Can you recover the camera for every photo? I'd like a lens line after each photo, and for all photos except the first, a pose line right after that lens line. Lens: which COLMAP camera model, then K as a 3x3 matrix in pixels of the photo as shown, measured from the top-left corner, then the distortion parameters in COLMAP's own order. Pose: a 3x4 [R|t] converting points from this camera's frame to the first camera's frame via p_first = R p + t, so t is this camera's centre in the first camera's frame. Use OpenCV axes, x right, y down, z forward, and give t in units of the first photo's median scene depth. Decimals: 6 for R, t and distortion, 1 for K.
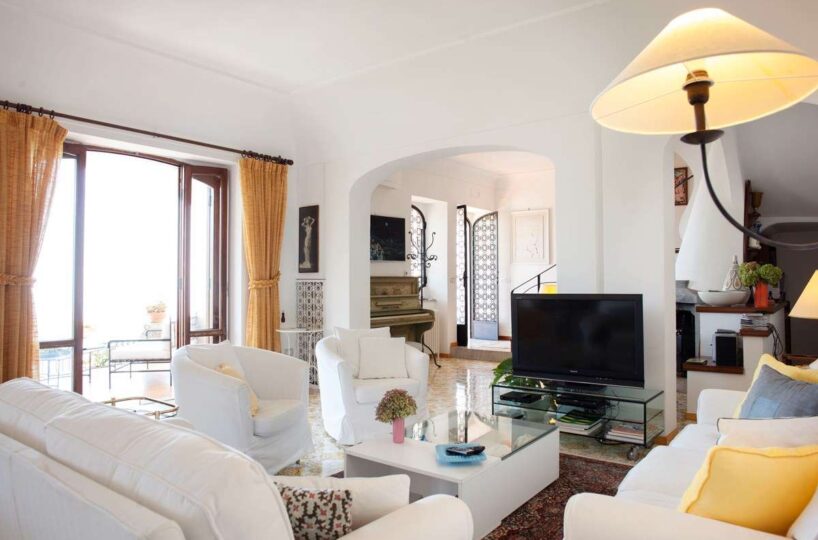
lens RADIAL K [[553.7, 0, 409.0], [0, 553.7, 270.0], [0, 0, 1]] dist [-0.148081, -0.002222]
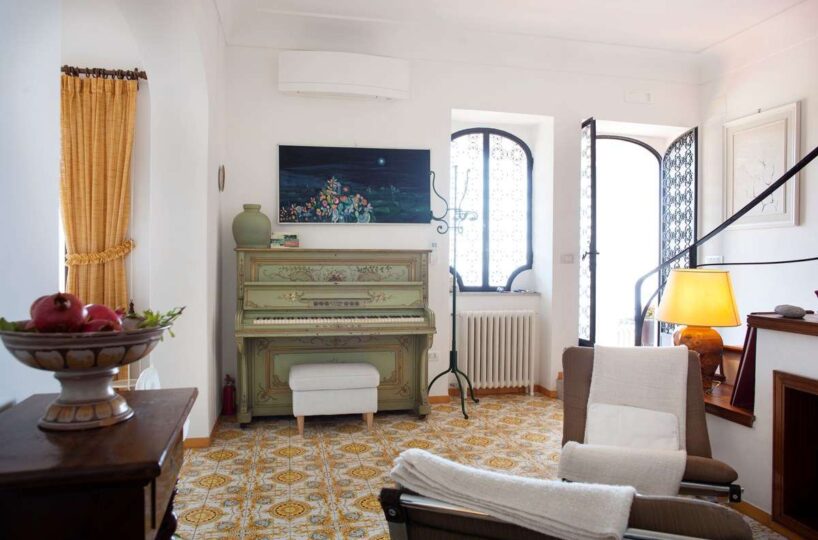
lens RADIAL K [[570.2, 0, 409.0], [0, 570.2, 270.0], [0, 0, 1]] dist [-0.086224, 0.082851]
pose [[0.775087, 0.022556, -0.631451, 0.311729], [0.001605, 0.999289, 0.037665, 0.008455], [0.631852, -0.030207, 0.774500, 0.458746]]
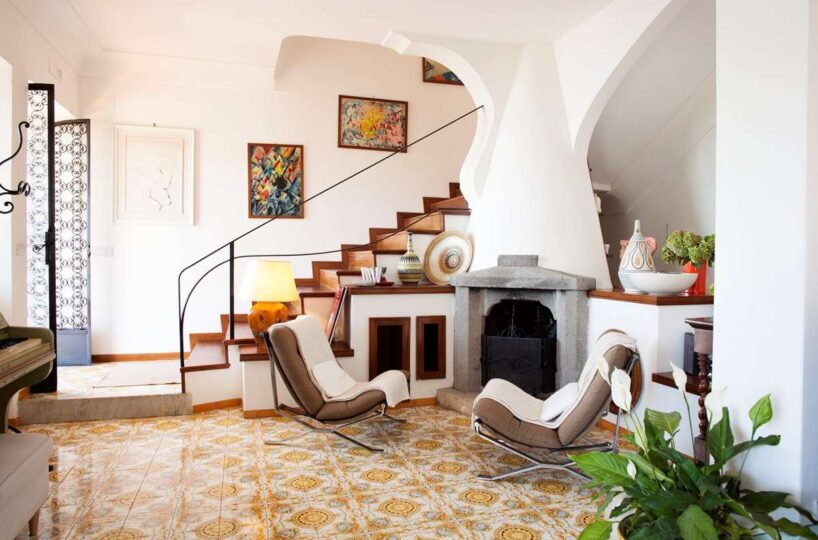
lens RADIAL K [[570.2, 0, 409.0], [0, 570.2, 270.0], [0, 0, 1]] dist [-0.086224, 0.082851]
pose [[0.581839, -0.009657, 0.813246, -0.103042], [-0.025916, 0.999202, 0.030406, 0.013667], [-0.812891, -0.038768, 0.581124, 0.484562]]
